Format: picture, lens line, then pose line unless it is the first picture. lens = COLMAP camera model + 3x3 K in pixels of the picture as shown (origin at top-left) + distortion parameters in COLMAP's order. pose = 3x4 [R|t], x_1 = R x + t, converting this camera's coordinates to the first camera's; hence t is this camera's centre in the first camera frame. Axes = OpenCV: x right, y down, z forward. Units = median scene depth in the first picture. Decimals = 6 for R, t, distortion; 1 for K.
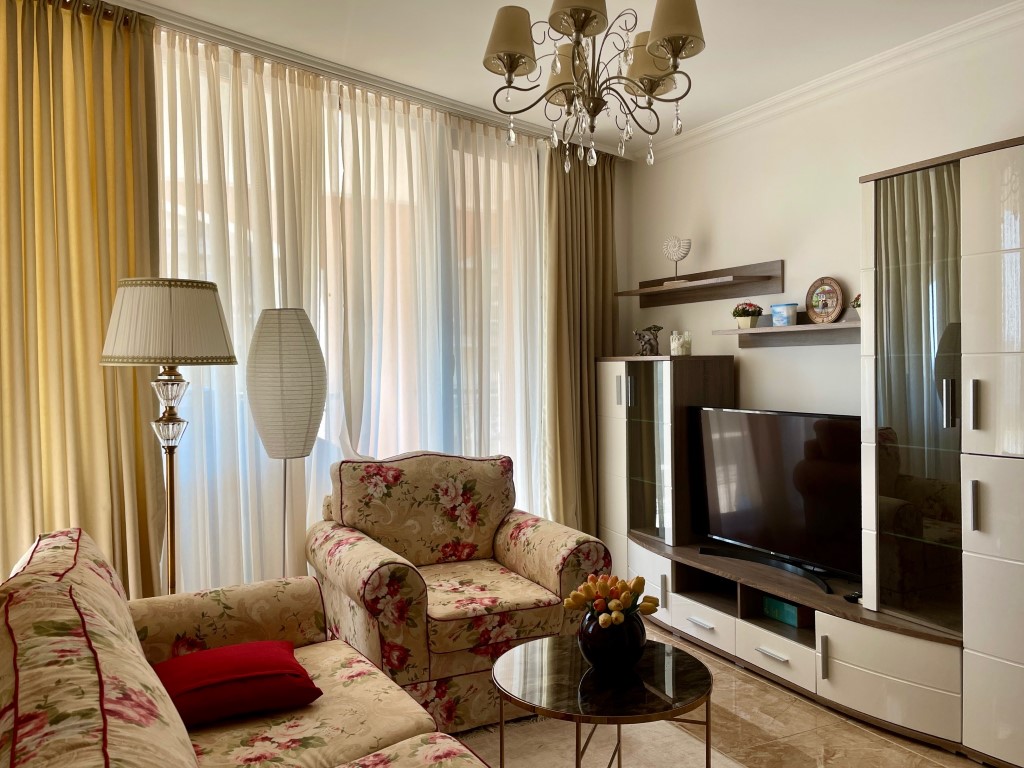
lens RADIAL K [[842.9, 0, 530.8], [0, 842.9, 378.8], [0, 0, 1]] dist [0.078278, -0.108257]
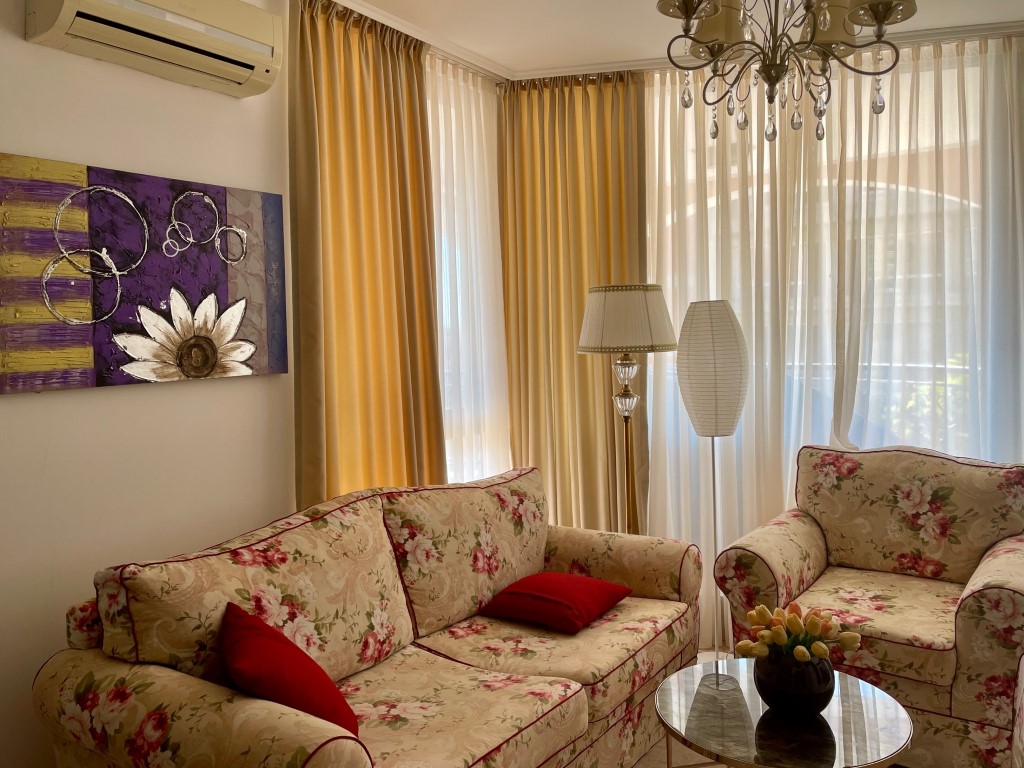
lens RADIAL K [[842.9, 0, 507.7], [0, 842.9, 370.3], [0, 0, 1]] dist [0.078278, -0.108257]
pose [[0.454300, 0.037522, -0.890058, 0.541612], [0.000715, 0.999097, 0.042484, -0.037015], [0.890849, -0.019937, 0.453863, 0.251332]]
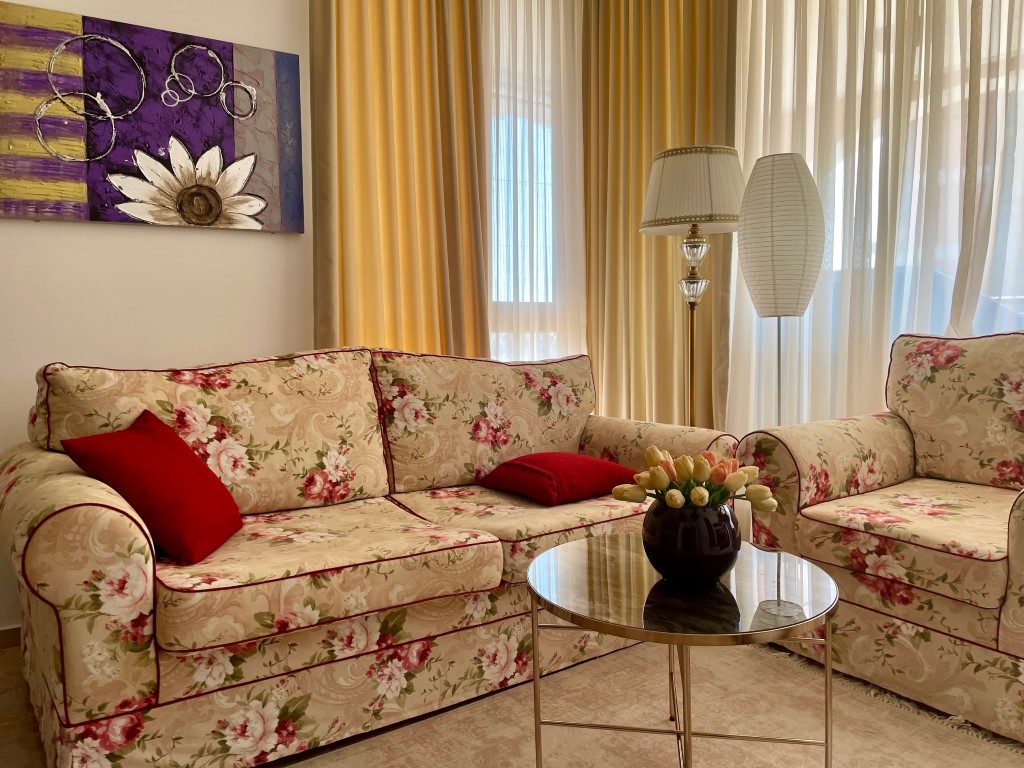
lens RADIAL K [[781.7, 0, 503.6], [0, 781.7, 379.8], [0, 0, 1]] dist [0.086768, -0.121368]
pose [[0.116038, 0.079995, -0.990018, 0.525605], [-0.013638, 0.996786, 0.078944, 0.091680], [0.993151, 0.004341, 0.116756, 0.565769]]
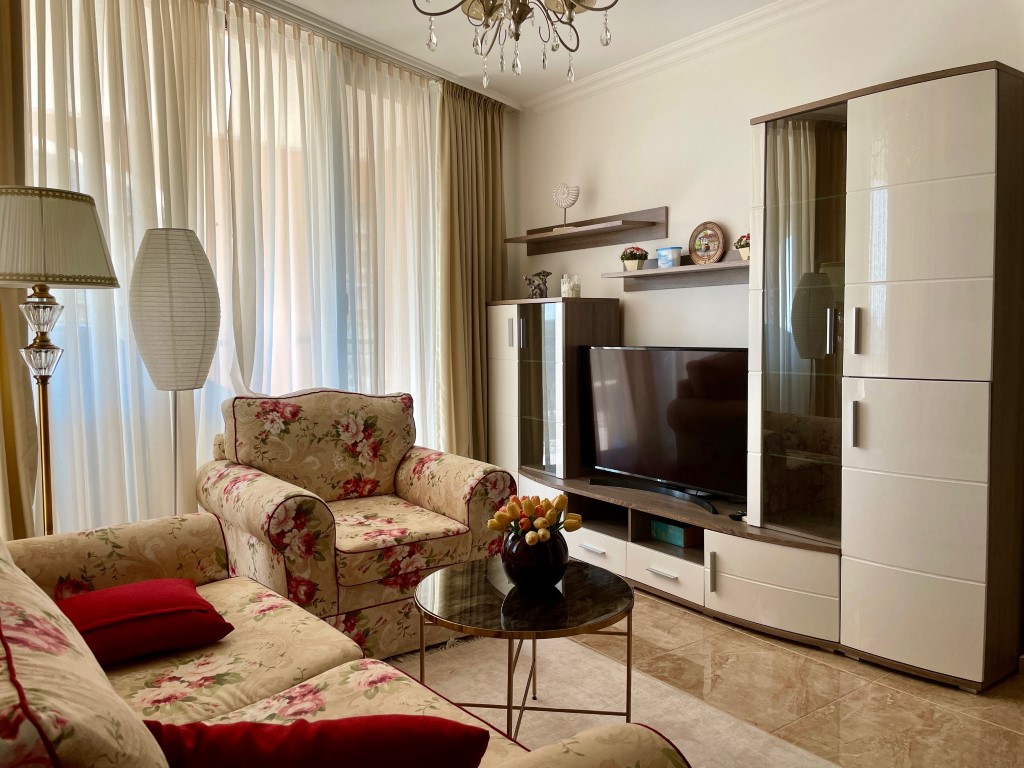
lens RADIAL K [[781.7, 0, 529.7], [0, 781.7, 373.1], [0, 0, 1]] dist [0.086768, -0.121368]
pose [[0.985478, -0.005280, 0.169719, -0.049334], [-0.000712, 0.999379, 0.035226, 0.040923], [-0.169800, -0.034835, 0.984863, 0.069575]]
